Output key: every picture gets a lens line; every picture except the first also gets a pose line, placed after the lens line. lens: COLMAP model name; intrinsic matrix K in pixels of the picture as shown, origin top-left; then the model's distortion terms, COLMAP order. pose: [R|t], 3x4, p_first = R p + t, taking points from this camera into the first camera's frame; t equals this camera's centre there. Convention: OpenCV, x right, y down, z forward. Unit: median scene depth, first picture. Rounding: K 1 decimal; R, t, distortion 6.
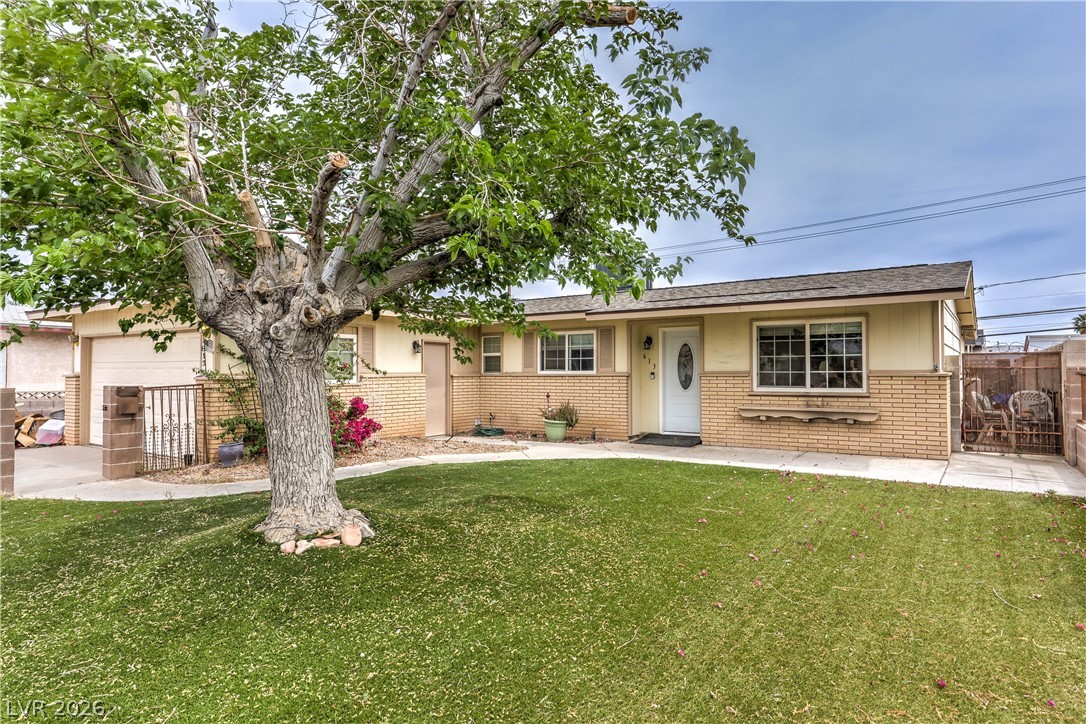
lens RADIAL K [[588.7, 0, 531.8], [0, 588.7, 357.5], [0, 0, 1]] dist [-0.019906, 0.002560]
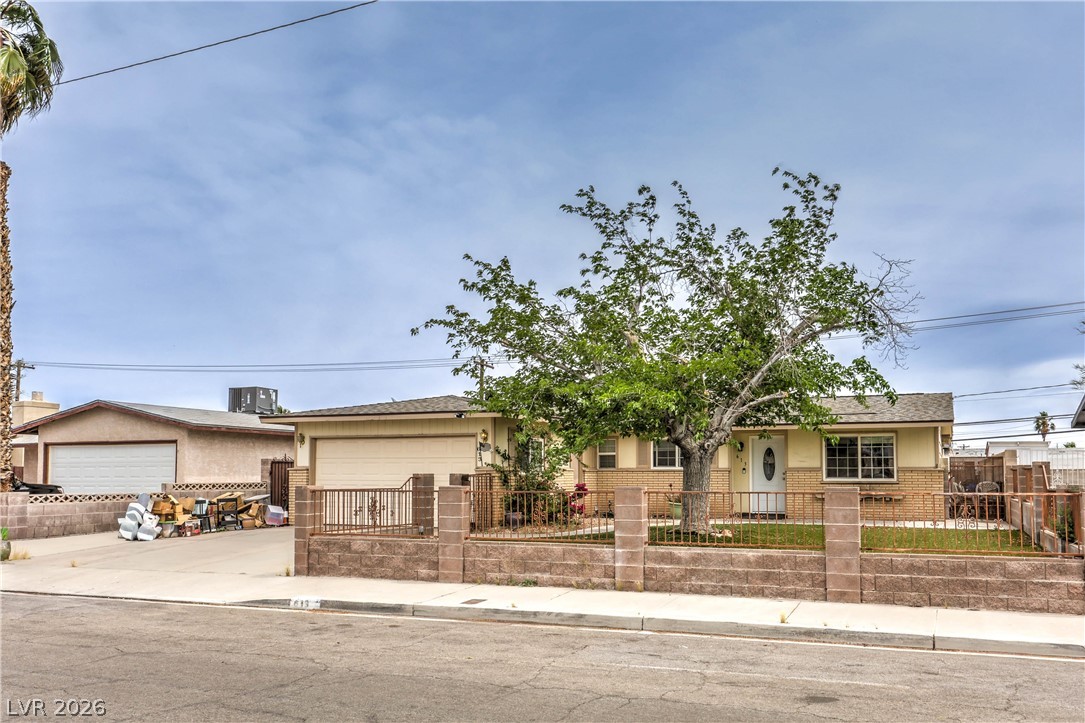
lens RADIAL K [[835.5, 0, 539.3], [0, 835.5, 353.2], [0, 0, 1]] dist [0.018063, -0.004499]
pose [[0.977438, 0.033249, 0.208590, -0.722293], [-0.008020, 0.992663, -0.120646, -0.002084], [-0.211071, 0.116252, 0.970533, -0.878022]]
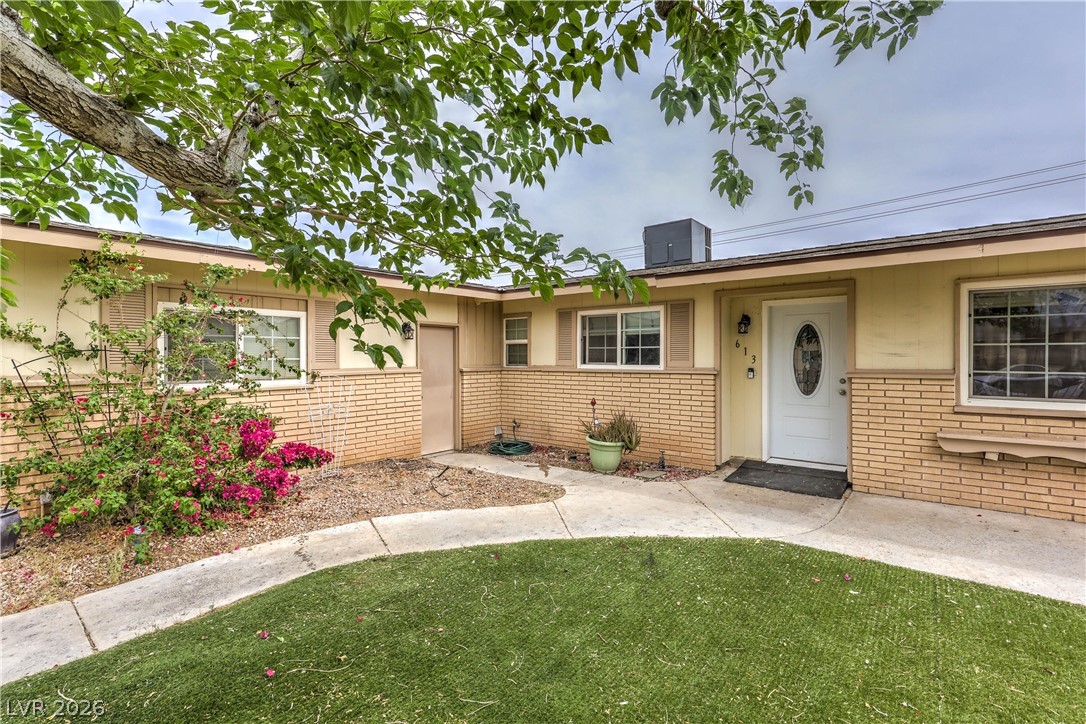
lens RADIAL K [[491.5, 0, 538.8], [0, 491.5, 360.0], [0, 0, 1]] dist [0.005235, 0.000214]
pose [[0.998270, 0.001555, -0.058773, -0.002270], [0.000212, 0.999548, 0.030054, -0.000797], [0.058793, -0.030014, 0.997819, 0.459974]]
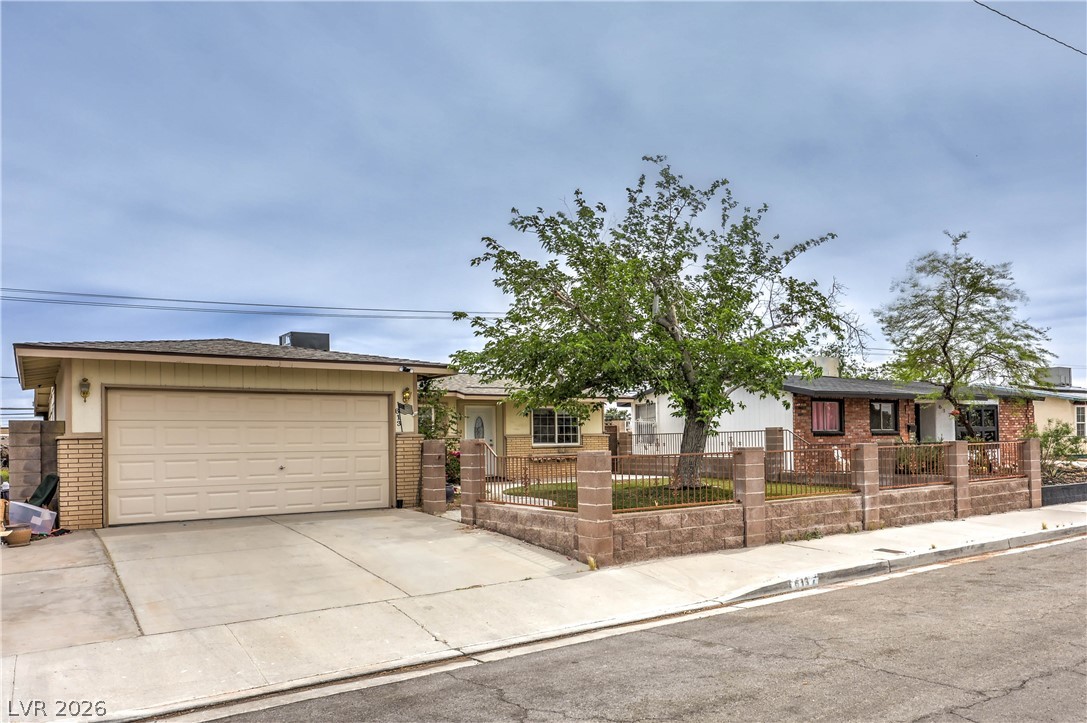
lens RADIAL K [[782.2, 0, 550.2], [0, 782.2, 369.6], [0, 0, 1]] dist [0.009515, 0.000383]
pose [[0.362665, 0.082958, 0.928220, -1.606806], [-0.005980, 0.996217, -0.086698, 0.030122], [-0.931900, 0.025892, 0.361789, 0.105489]]
